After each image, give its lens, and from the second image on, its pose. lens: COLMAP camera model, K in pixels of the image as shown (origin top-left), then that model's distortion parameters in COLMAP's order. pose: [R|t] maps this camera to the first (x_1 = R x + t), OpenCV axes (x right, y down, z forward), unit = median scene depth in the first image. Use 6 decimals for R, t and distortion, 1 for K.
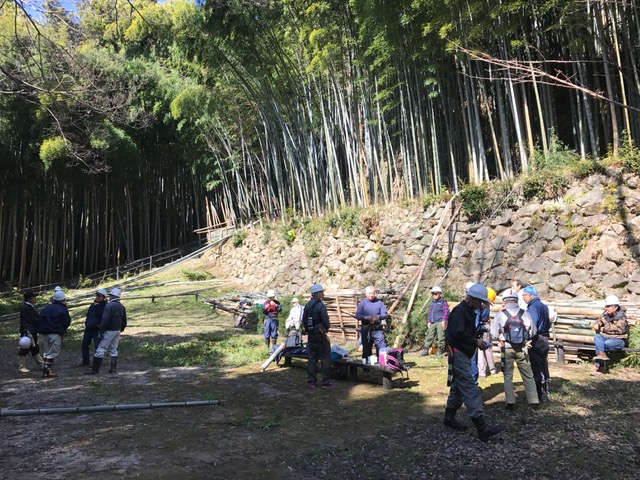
lens RADIAL K [[529.4, 0, 320.0], [0, 529.4, 240.0], [0, 0, 1]] dist [0.095655, -0.172009]
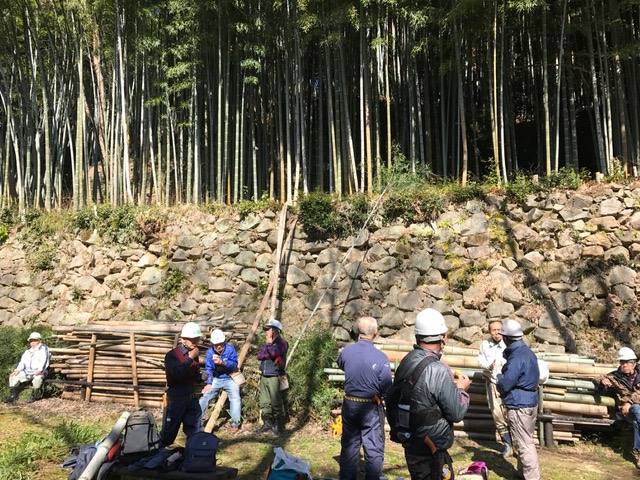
lens RADIAL K [[529.4, 0, 320.0], [0, 529.4, 240.0], [0, 0, 1]] dist [0.095655, -0.172009]
pose [[0.832405, 0.129795, 0.538753, -0.125500], [-0.092437, 0.991085, -0.095948, 0.040067], [-0.546404, 0.030067, 0.836982, 0.368407]]
